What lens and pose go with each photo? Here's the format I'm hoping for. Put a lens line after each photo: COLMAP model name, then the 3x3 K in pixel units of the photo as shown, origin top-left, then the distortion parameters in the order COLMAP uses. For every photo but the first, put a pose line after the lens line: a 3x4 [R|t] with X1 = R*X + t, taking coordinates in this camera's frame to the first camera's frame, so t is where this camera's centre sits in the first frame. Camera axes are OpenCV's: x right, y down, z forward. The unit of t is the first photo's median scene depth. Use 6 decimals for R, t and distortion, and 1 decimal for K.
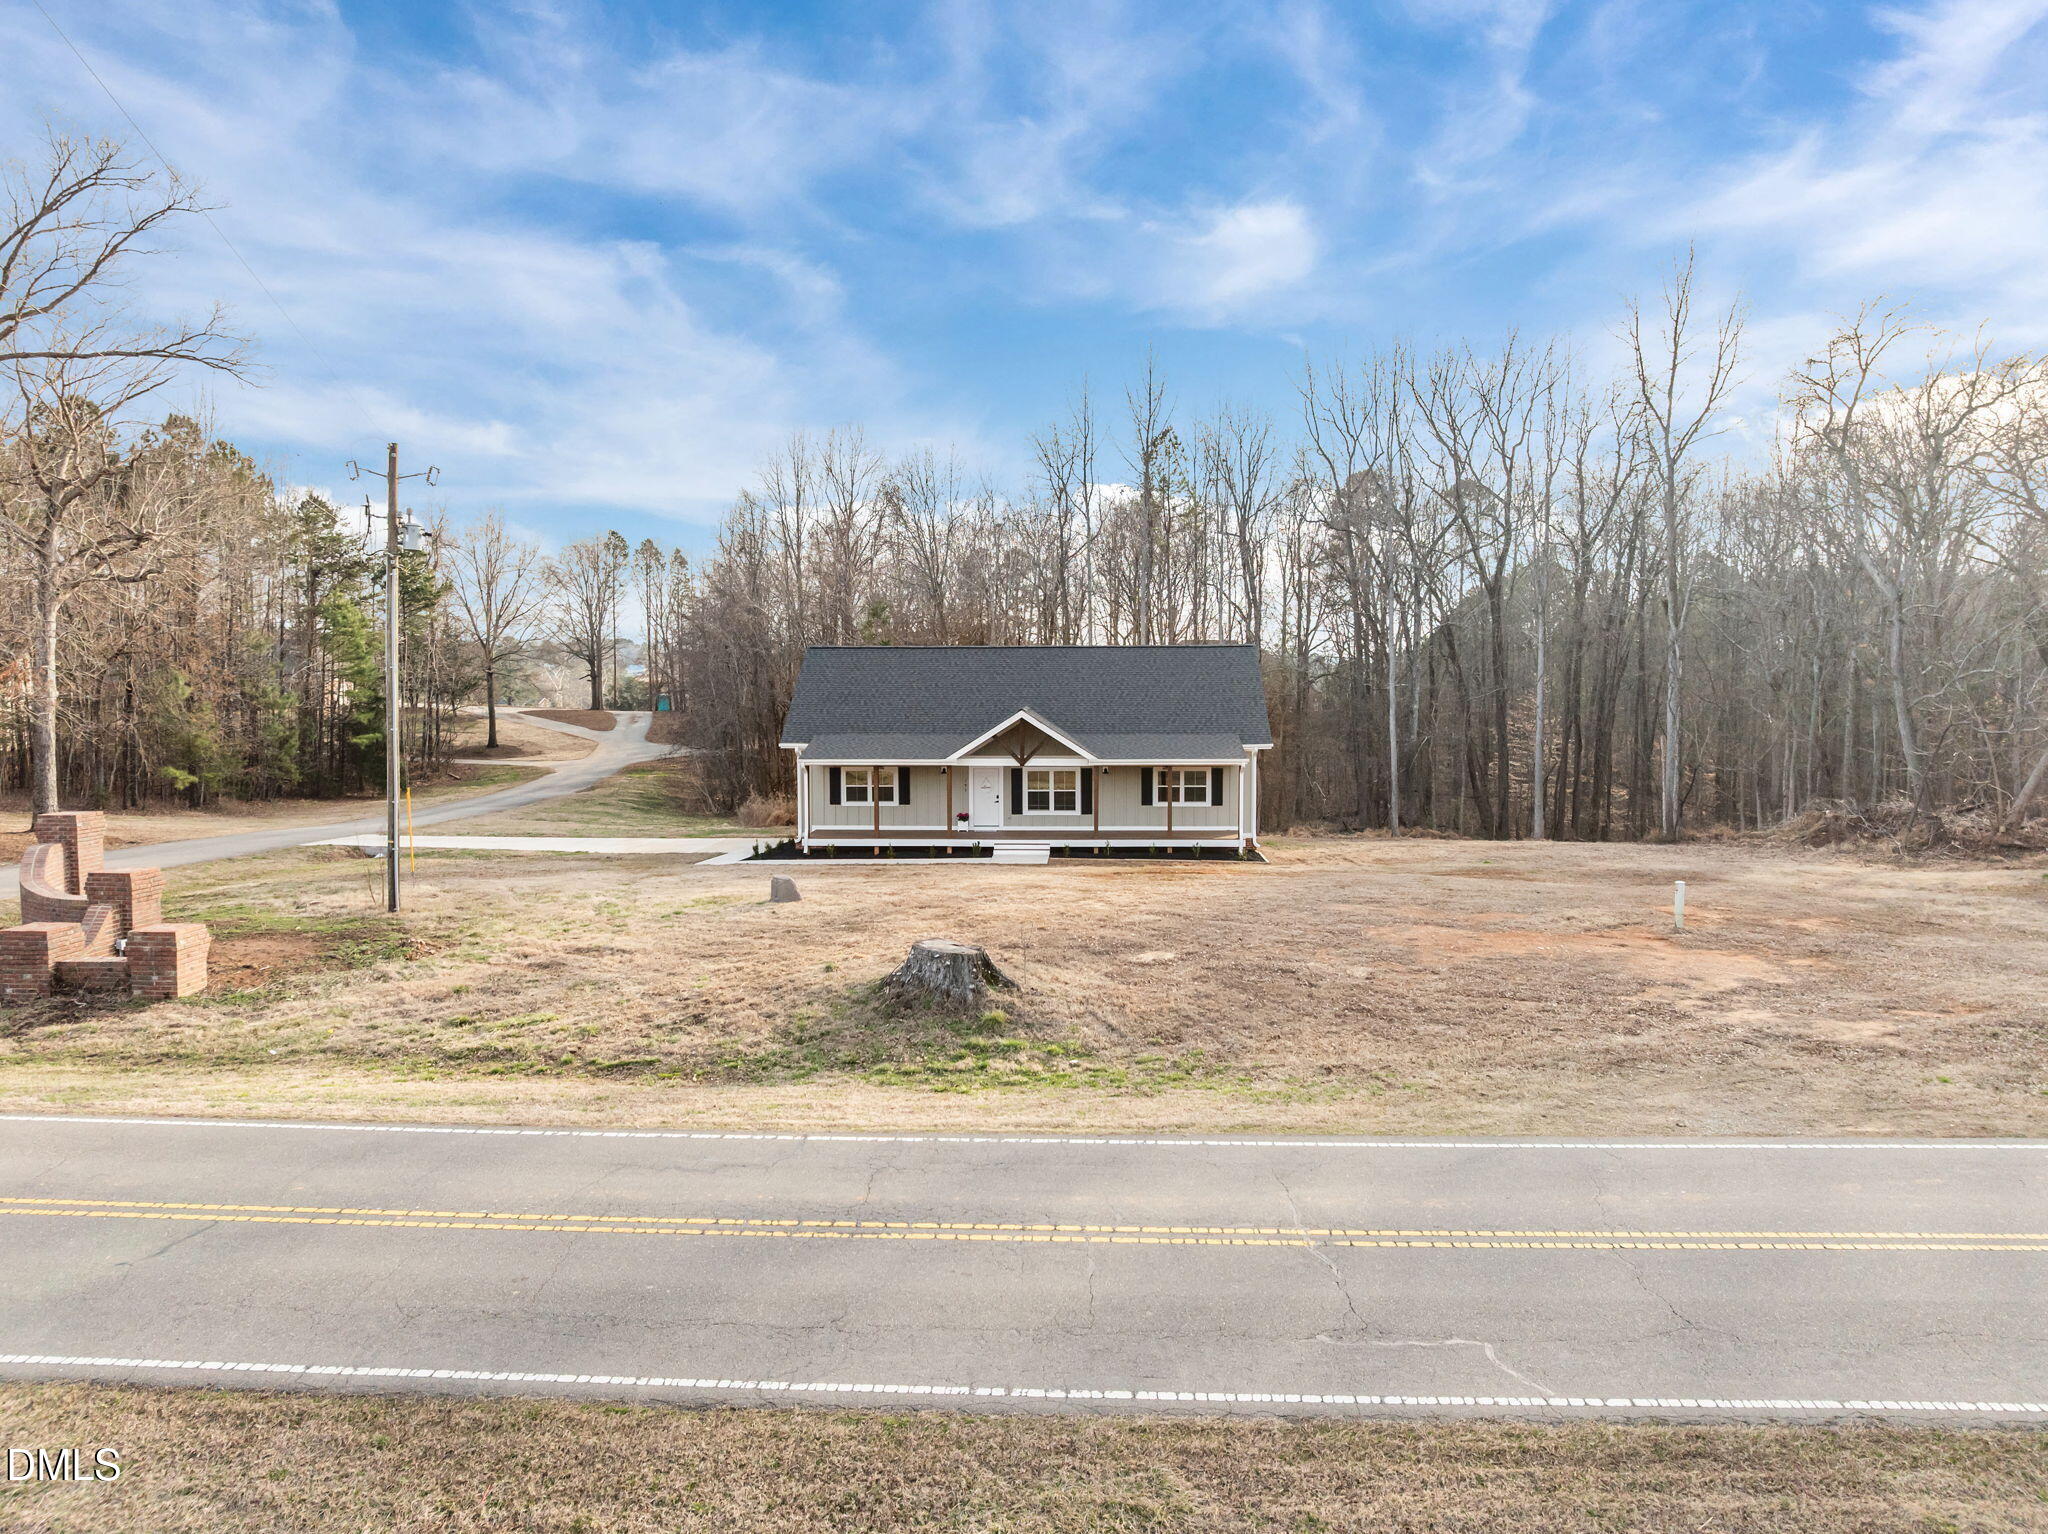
lens RADIAL K [[1450.8, 0, 1034.8], [0, 1450.8, 755.8], [0, 0, 1]] dist [-0.044440, 0.006296]
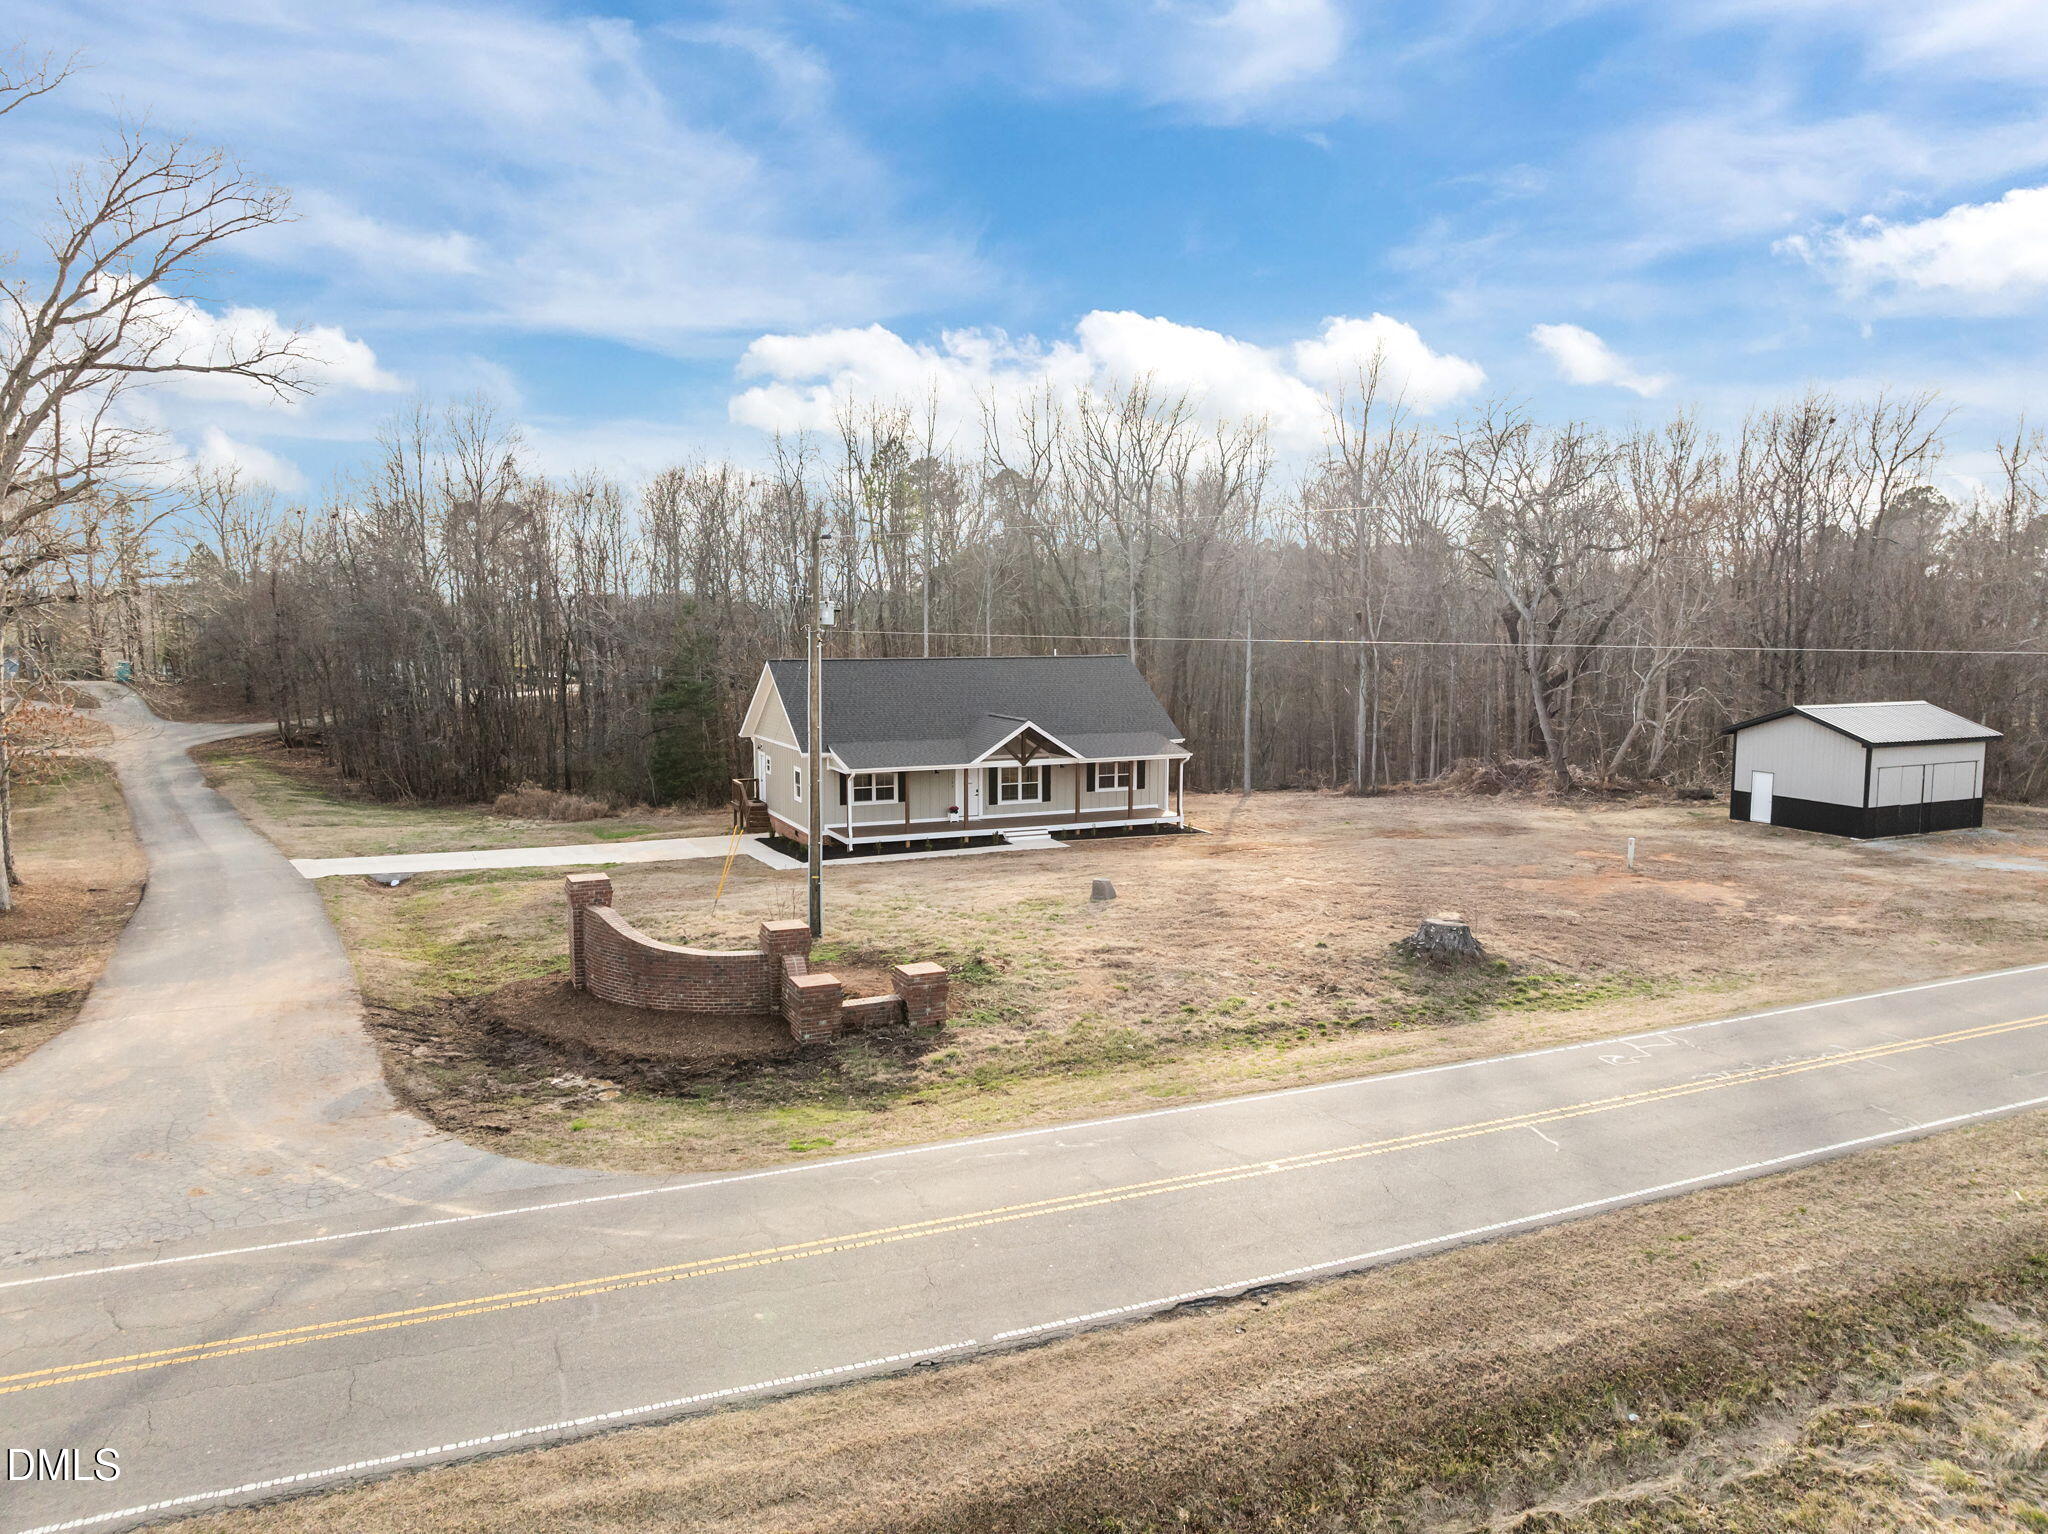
lens RADIAL K [[1432.3, 0, 1024.0], [0, 1432.3, 767.0], [0, 0, 1]] dist [-0.048641, -0.000876]
pose [[0.897764, -0.044921, 0.438179, -0.505687], [0.021846, 0.998103, 0.057562, -0.057953], [-0.439934, -0.042105, 0.897043, -0.064824]]
